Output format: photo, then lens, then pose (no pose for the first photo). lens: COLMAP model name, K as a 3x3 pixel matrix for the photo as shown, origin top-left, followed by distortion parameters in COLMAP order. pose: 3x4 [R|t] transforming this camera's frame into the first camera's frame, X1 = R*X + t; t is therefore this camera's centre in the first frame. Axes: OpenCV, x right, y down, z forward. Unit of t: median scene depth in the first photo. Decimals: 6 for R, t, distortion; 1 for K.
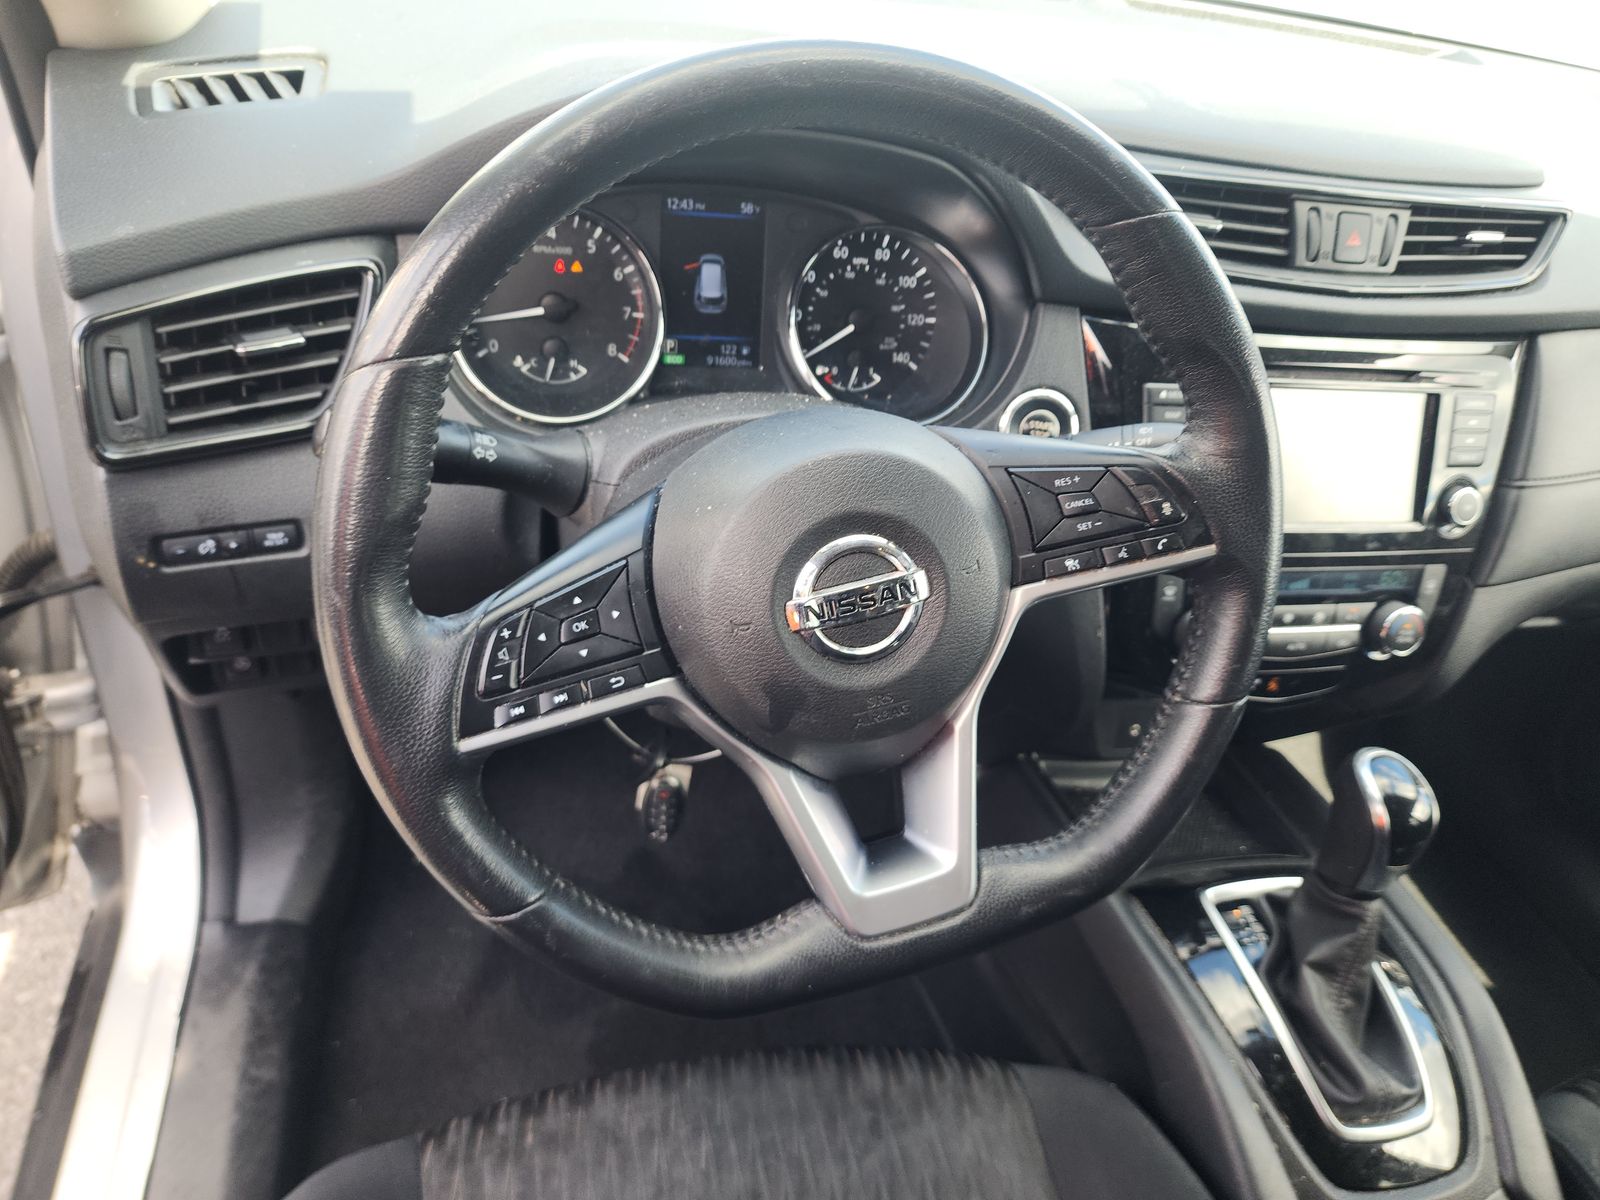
lens RADIAL K [[1118.6, 0, 800.0], [0, 1118.6, 600.0], [0, 0, 1]] dist [0.006575, -0.046114]
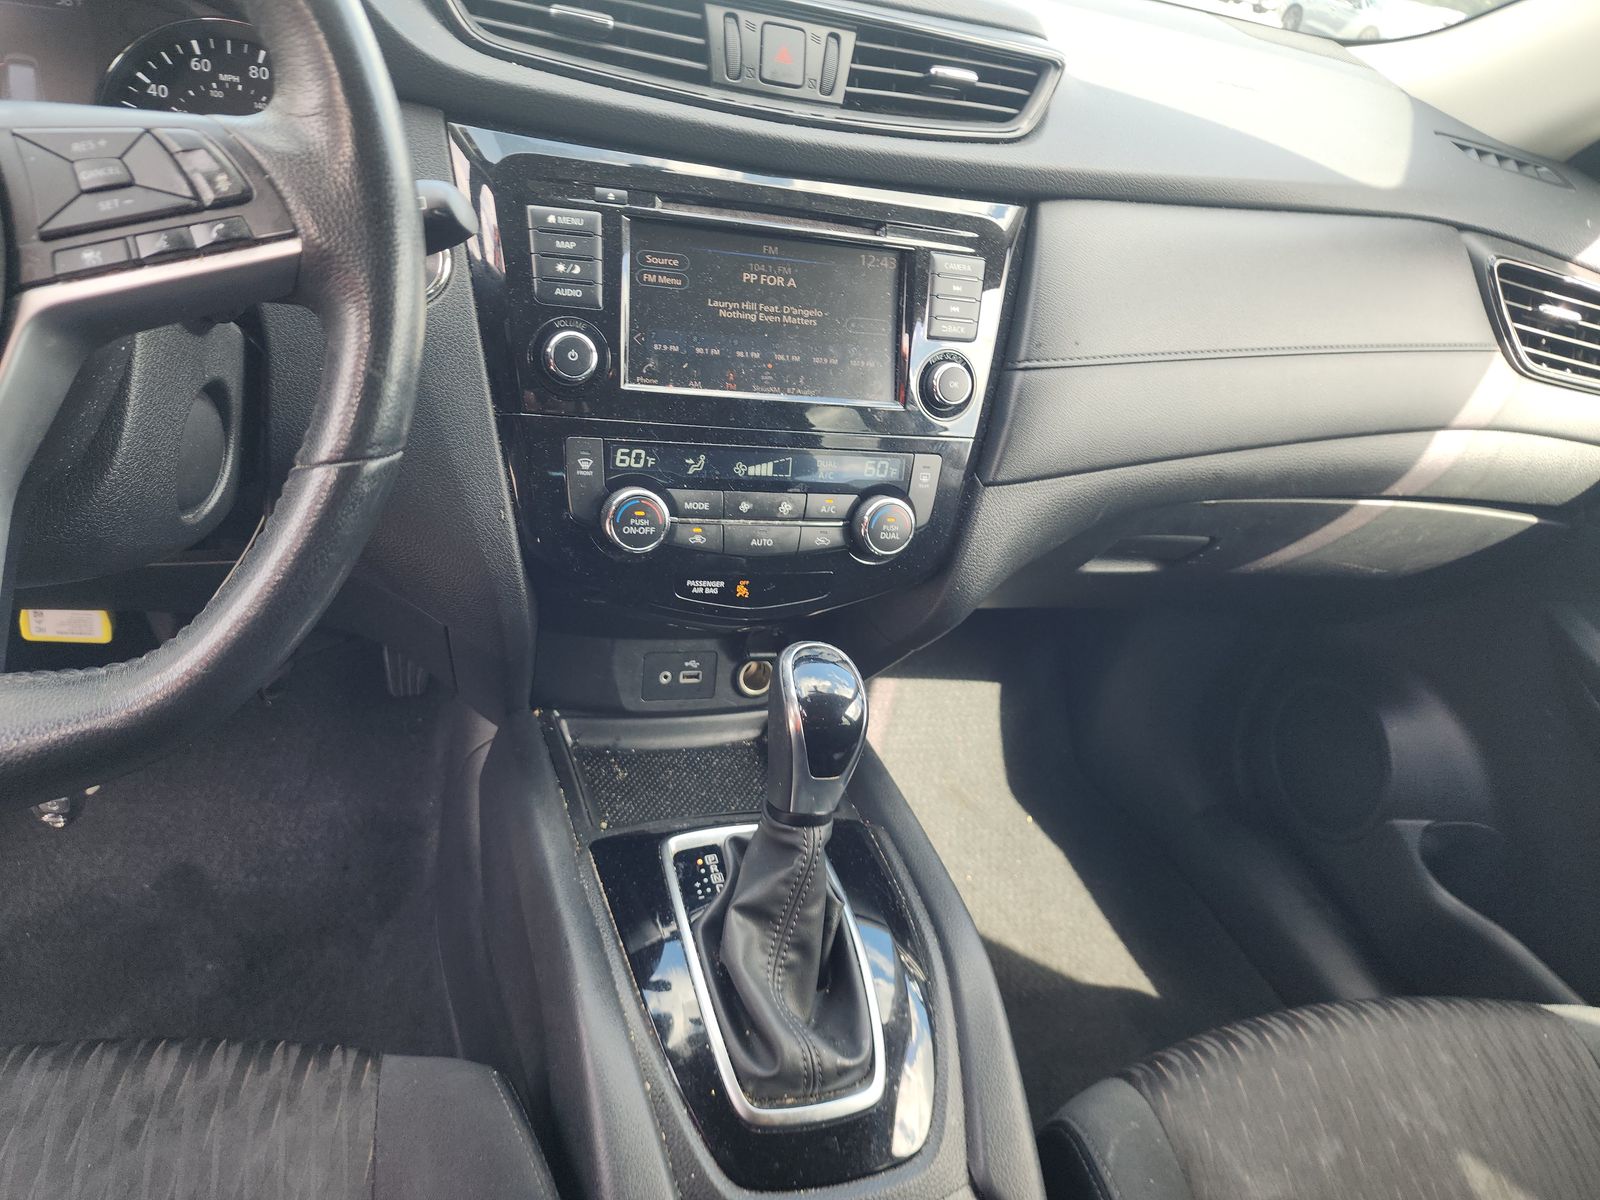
lens RADIAL K [[1118.6, 0, 800.0], [0, 1118.6, 600.0], [0, 0, 1]] dist [0.006575, -0.046114]
pose [[0.993855, -0.000368, 0.110686, 0.401870], [0.009165, 0.996834, -0.078983, 0.163281], [-0.110307, 0.079512, 0.990712, 0.164413]]
